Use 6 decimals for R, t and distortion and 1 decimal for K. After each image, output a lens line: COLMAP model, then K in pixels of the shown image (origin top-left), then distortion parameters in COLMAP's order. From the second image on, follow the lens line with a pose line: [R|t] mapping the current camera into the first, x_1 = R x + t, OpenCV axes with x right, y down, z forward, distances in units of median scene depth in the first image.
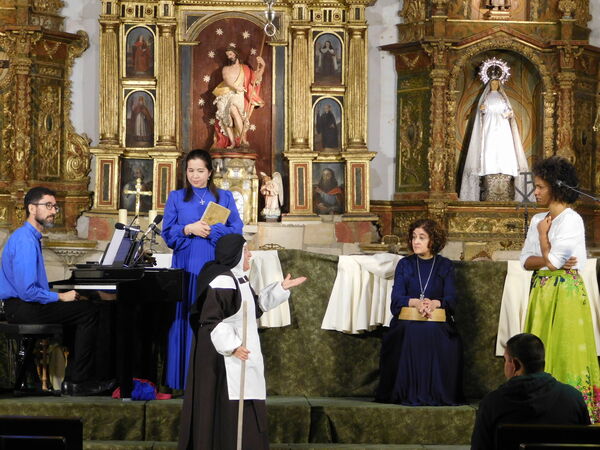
lens RADIAL K [[1816.0, 0, 300.3], [0, 1816.0, 226.2], [0, 0, 1]] dist [0.122080, -1.035284]
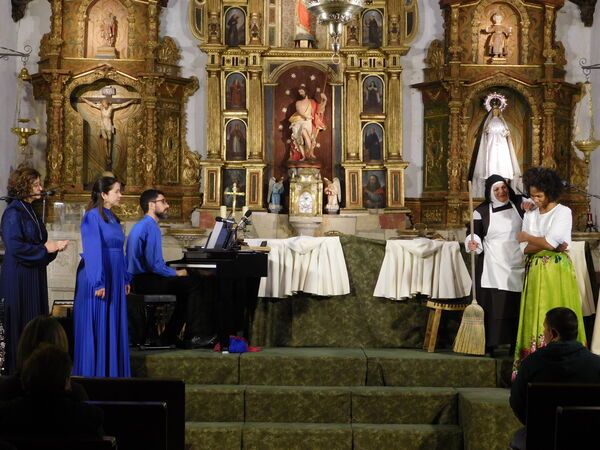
lens RADIAL K [[1181.1, 0, 301.6], [0, 1181.1, 224.9], [0, 0, 1]] dist [0.052159, -0.188100]
pose [[0.999276, -0.007253, -0.037341, -0.005859], [0.007567, 0.999937, 0.008262, -0.001795], [0.037279, -0.008539, 0.999268, 0.109893]]
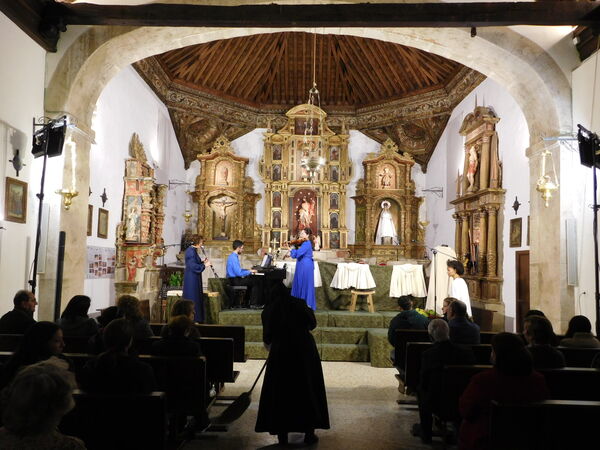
lens RADIAL K [[485.4, 0, 301.8], [0, 485.4, 224.4], [0, 0, 1]] dist [-0.000198, -0.001503]
pose [[0.998575, -0.001703, -0.053334, 0.003531], [-0.000988, 0.998729, -0.050395, -0.006288], [0.053352, 0.050376, 0.997304, 0.132552]]
